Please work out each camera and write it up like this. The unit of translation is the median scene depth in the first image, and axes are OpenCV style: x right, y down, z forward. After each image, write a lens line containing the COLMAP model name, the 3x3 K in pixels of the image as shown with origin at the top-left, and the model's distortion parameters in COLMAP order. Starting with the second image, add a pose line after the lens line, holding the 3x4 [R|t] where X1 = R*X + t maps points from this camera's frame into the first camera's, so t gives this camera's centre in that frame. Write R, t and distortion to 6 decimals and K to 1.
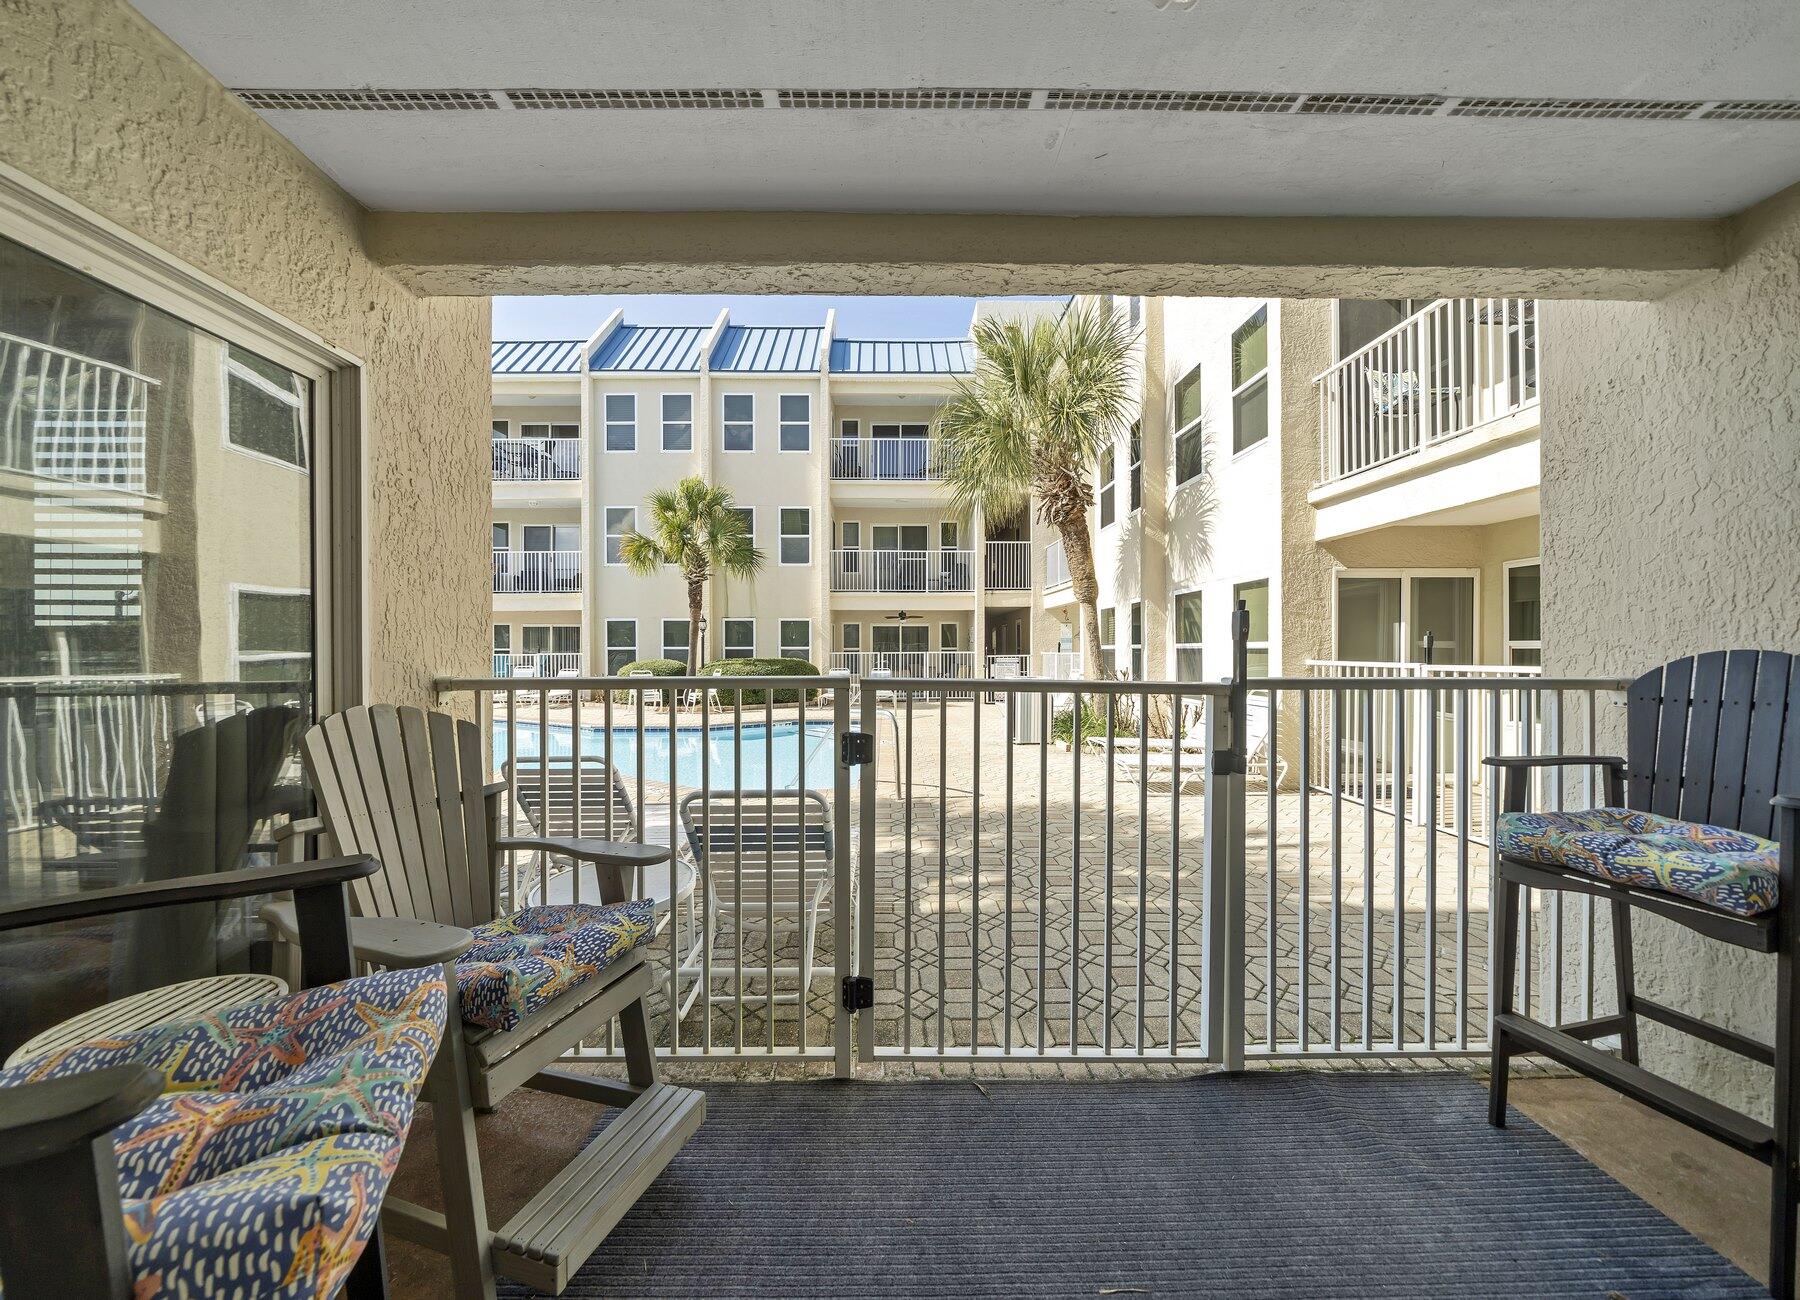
lens RADIAL K [[624.8, 0, 900.0], [0, 624.8, 650.0], [0, 0, 1]] dist [0.000157, -0.000256]
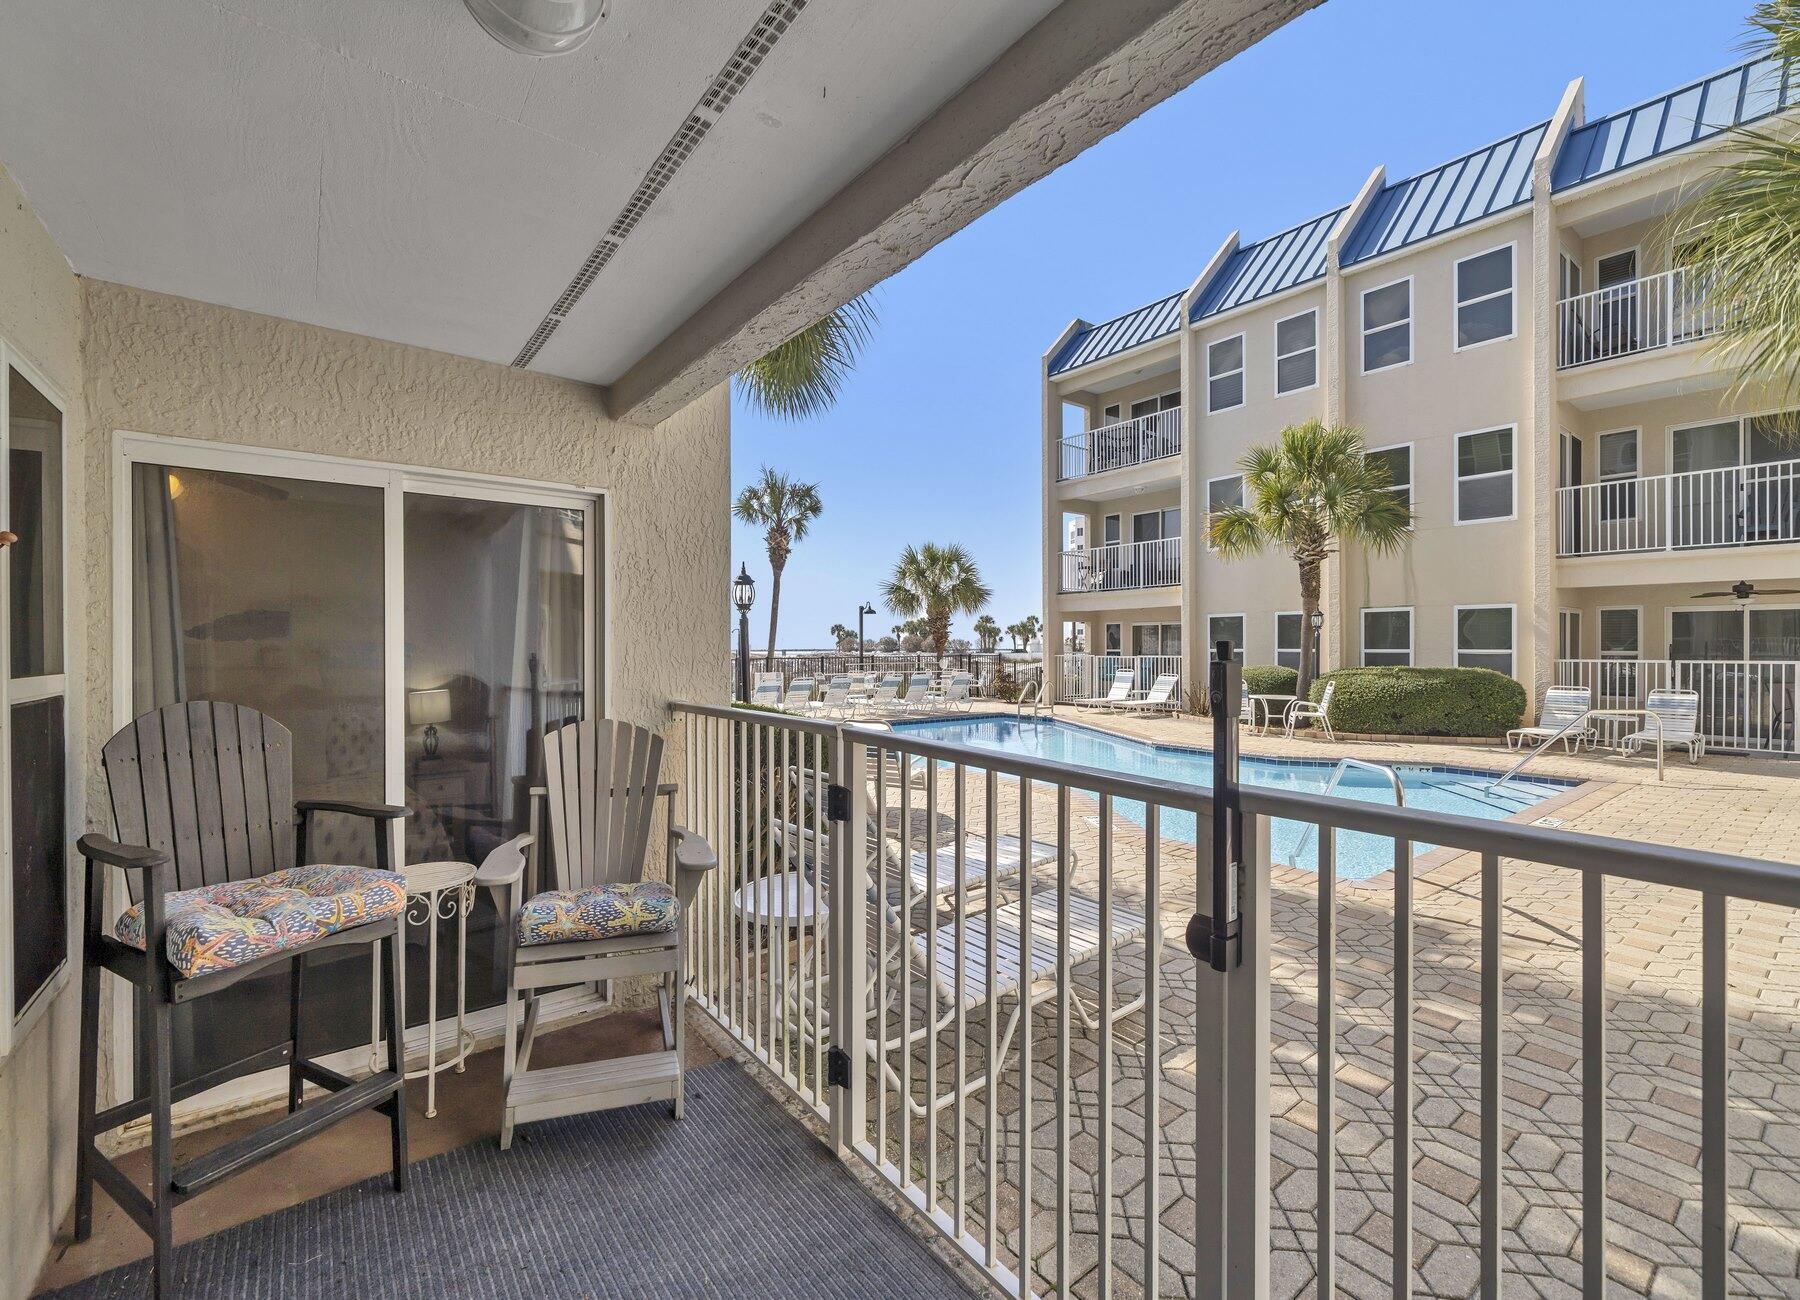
lens RADIAL K [[779.8, 0, 900.0], [0, 779.8, 650.0], [0, 0, 1]] dist [0.000275, -0.000449]
pose [[0.597100, 0.005423, -0.802148, 0.124218], [-0.000380, 0.999979, 0.006478, -0.010427], [0.802167, -0.003563, 0.597090, 0.052116]]
